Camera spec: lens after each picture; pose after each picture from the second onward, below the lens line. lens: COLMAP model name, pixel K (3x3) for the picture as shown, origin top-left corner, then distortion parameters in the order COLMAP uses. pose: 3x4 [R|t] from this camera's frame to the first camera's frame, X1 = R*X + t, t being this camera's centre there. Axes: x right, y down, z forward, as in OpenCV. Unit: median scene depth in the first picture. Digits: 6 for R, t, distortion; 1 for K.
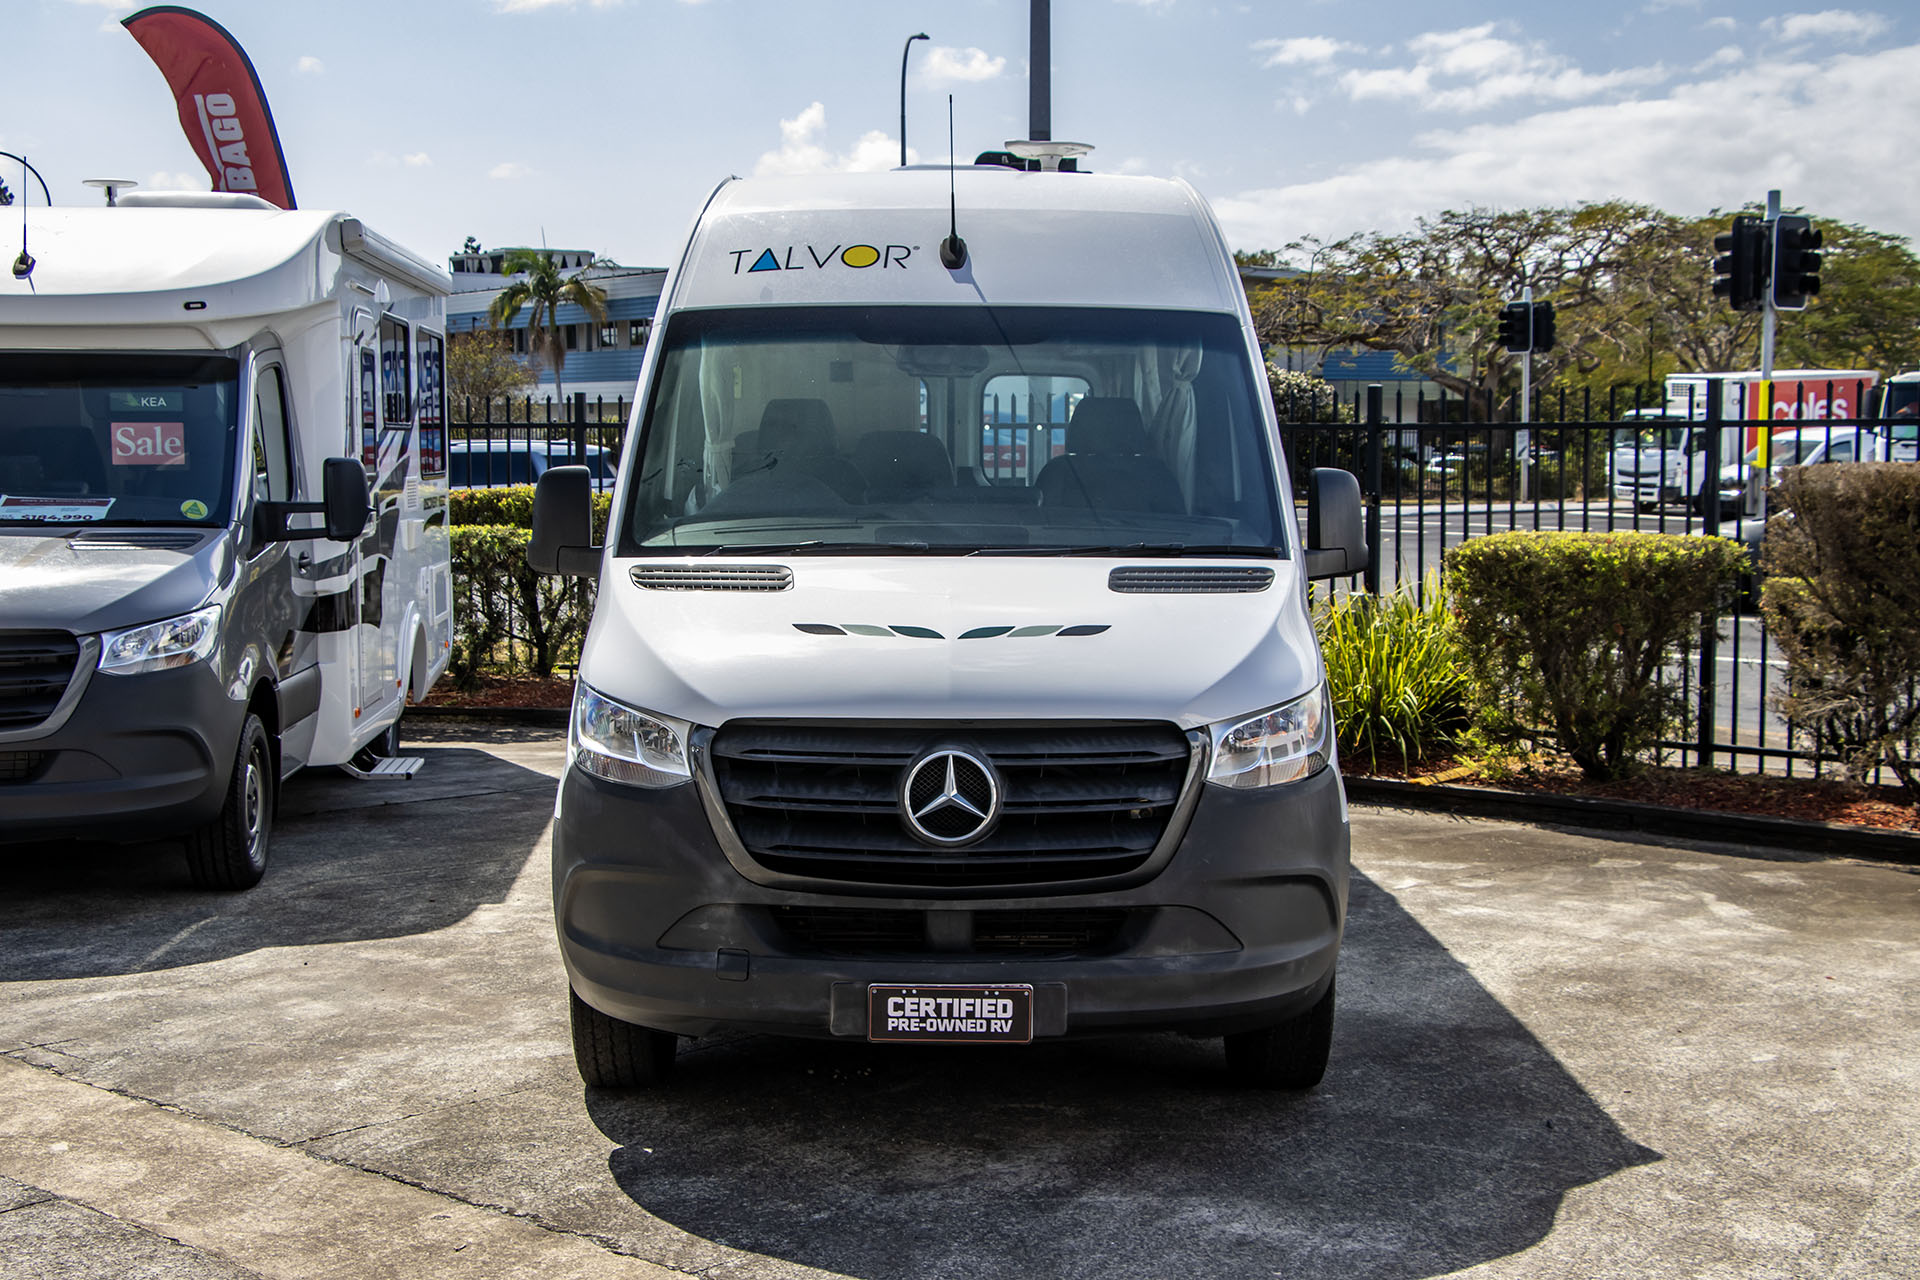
lens RADIAL K [[2413.6, 0, 960.0], [0, 2413.6, 640.0], [0, 0, 1]] dist [0.080919, -0.006606]
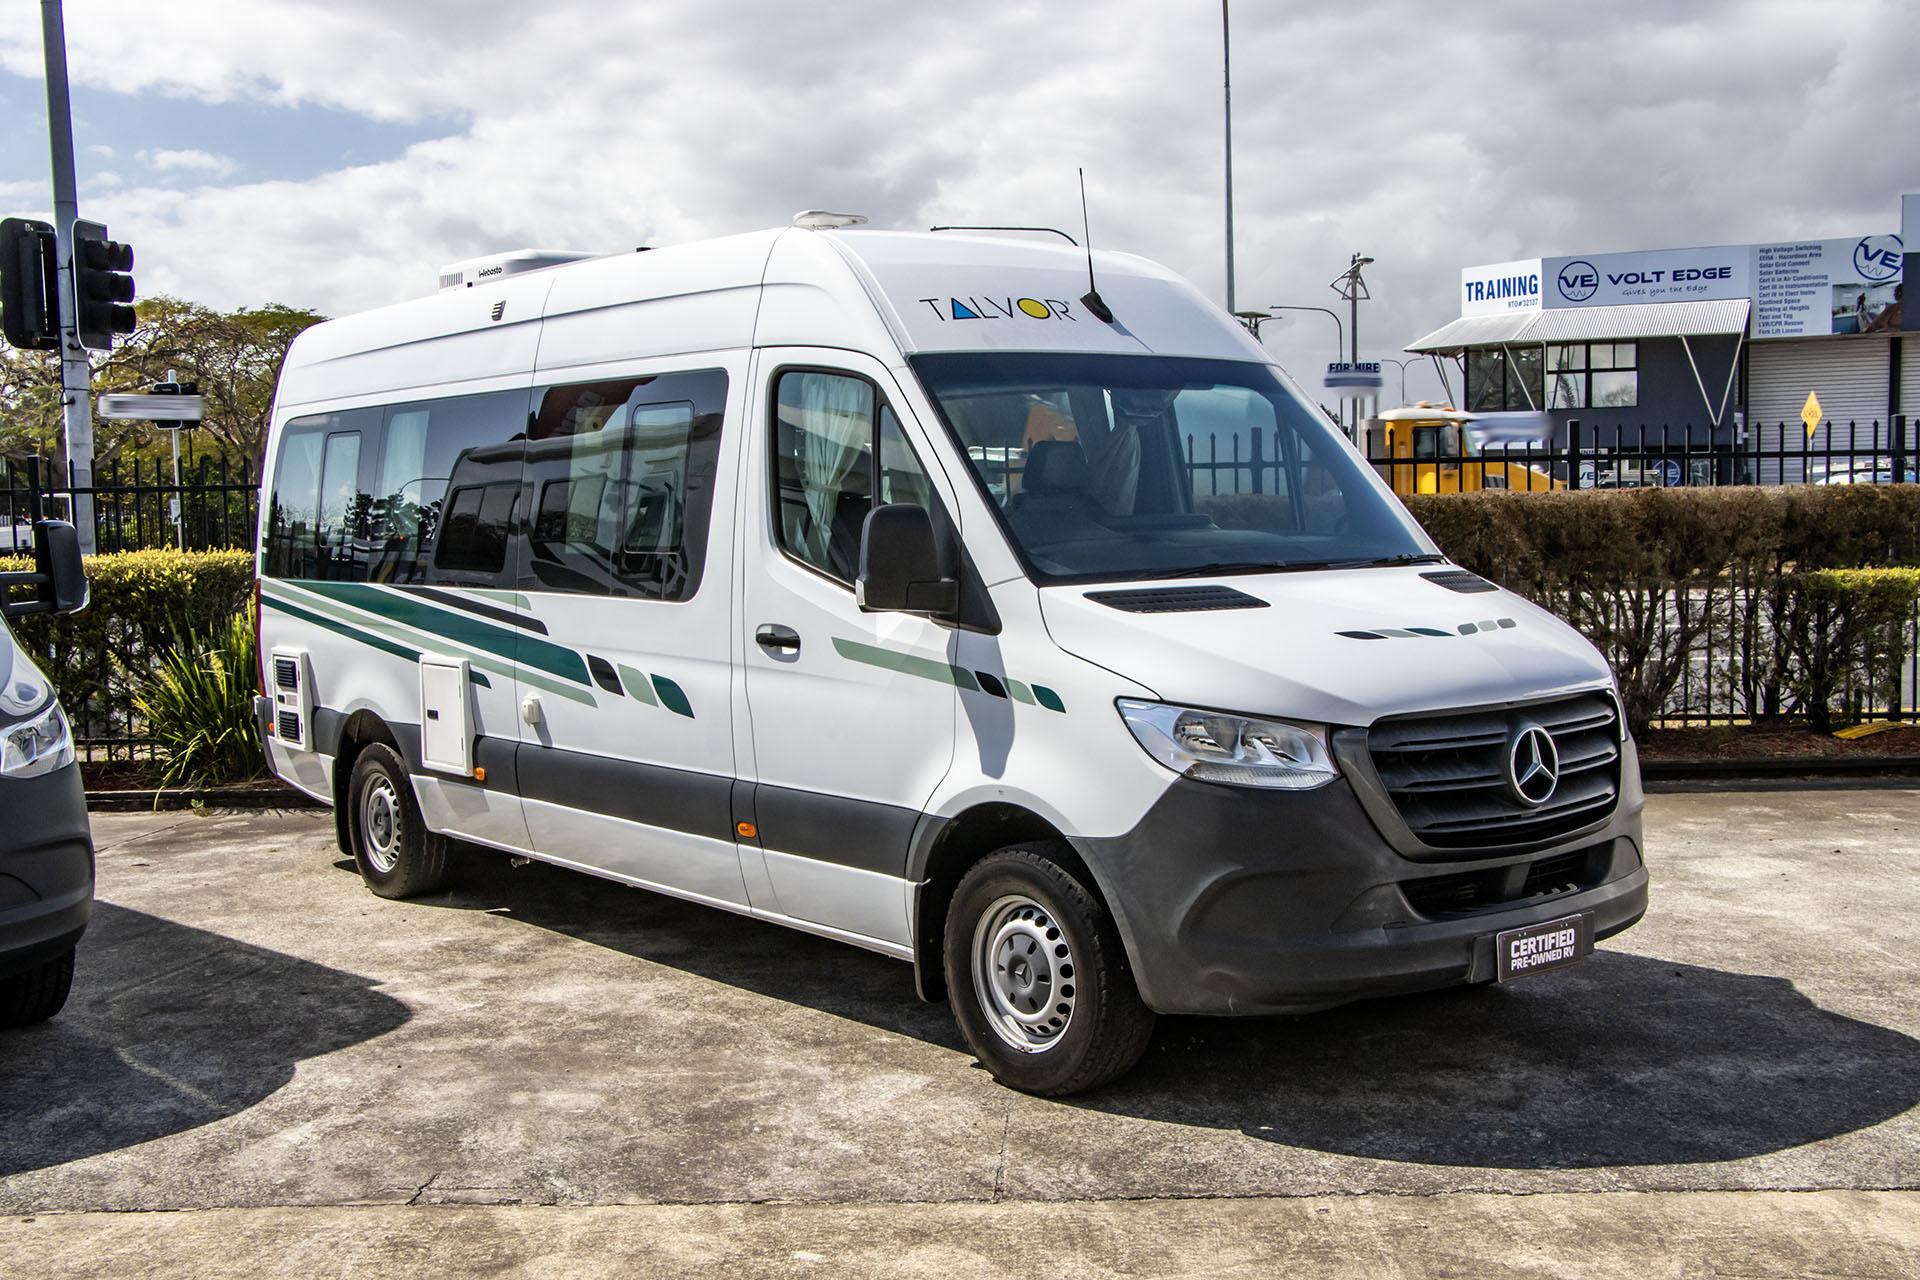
lens RADIAL K [[2084.5, 0, 960.0], [0, 2084.5, 640.0], [0, 0, 1]] dist [-0.011482, 0.018730]
pose [[0.780532, -0.062058, 0.622028, -0.840093], [0.073681, 0.997257, 0.007036, -0.023604], [-0.620758, 0.040340, 0.782964, 0.368827]]
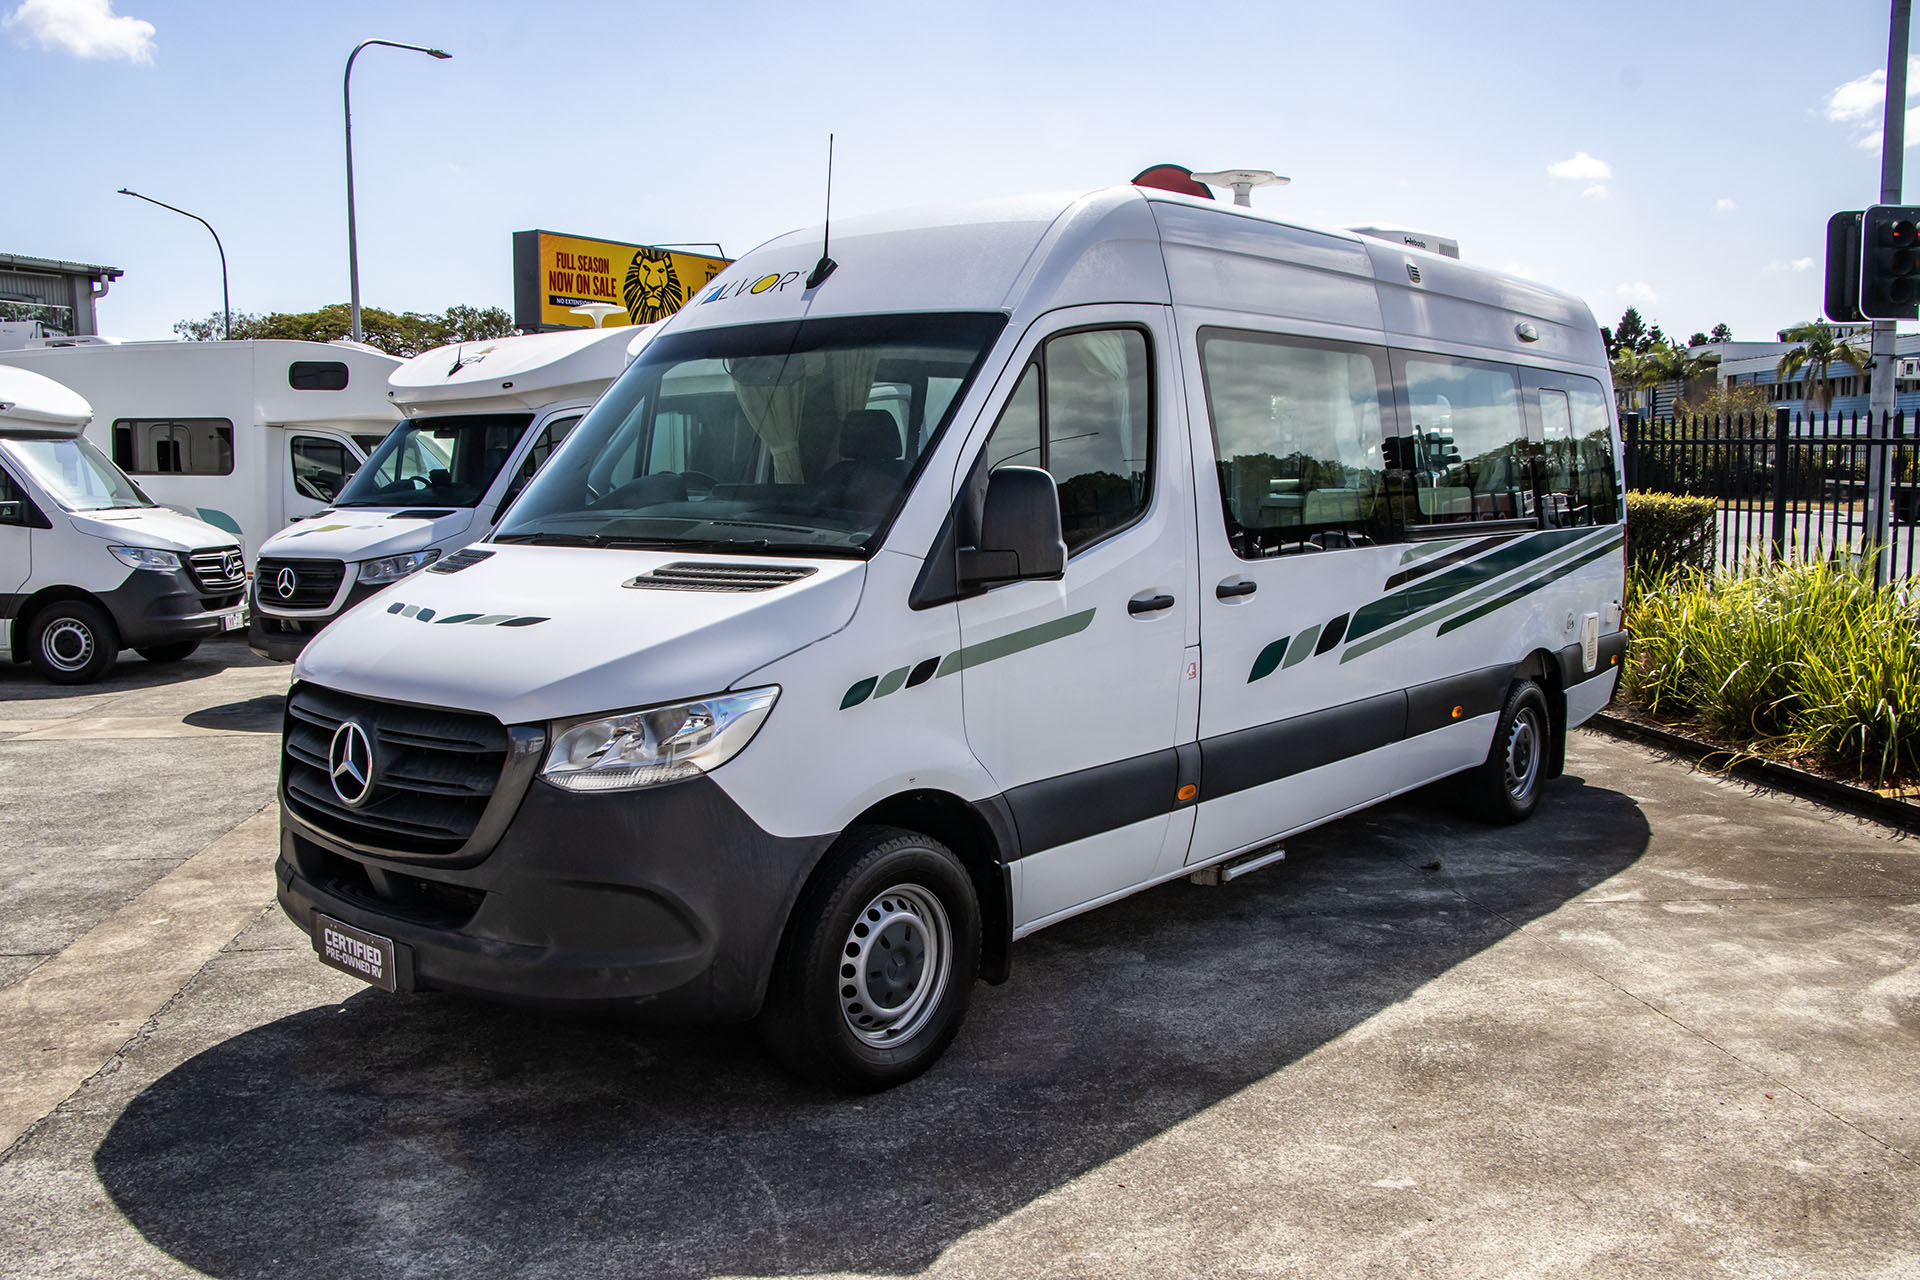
lens RADIAL K [[1591.1, 0, 960.0], [0, 1591.1, 640.0], [0, 0, 1]] dist [-0.077887, 0.012247]
pose [[0.765527, 0.066349, -0.639974, 0.670154], [-0.047427, 0.997782, 0.046714, -0.039897], [0.641654, -0.005409, 0.766975, 0.609498]]
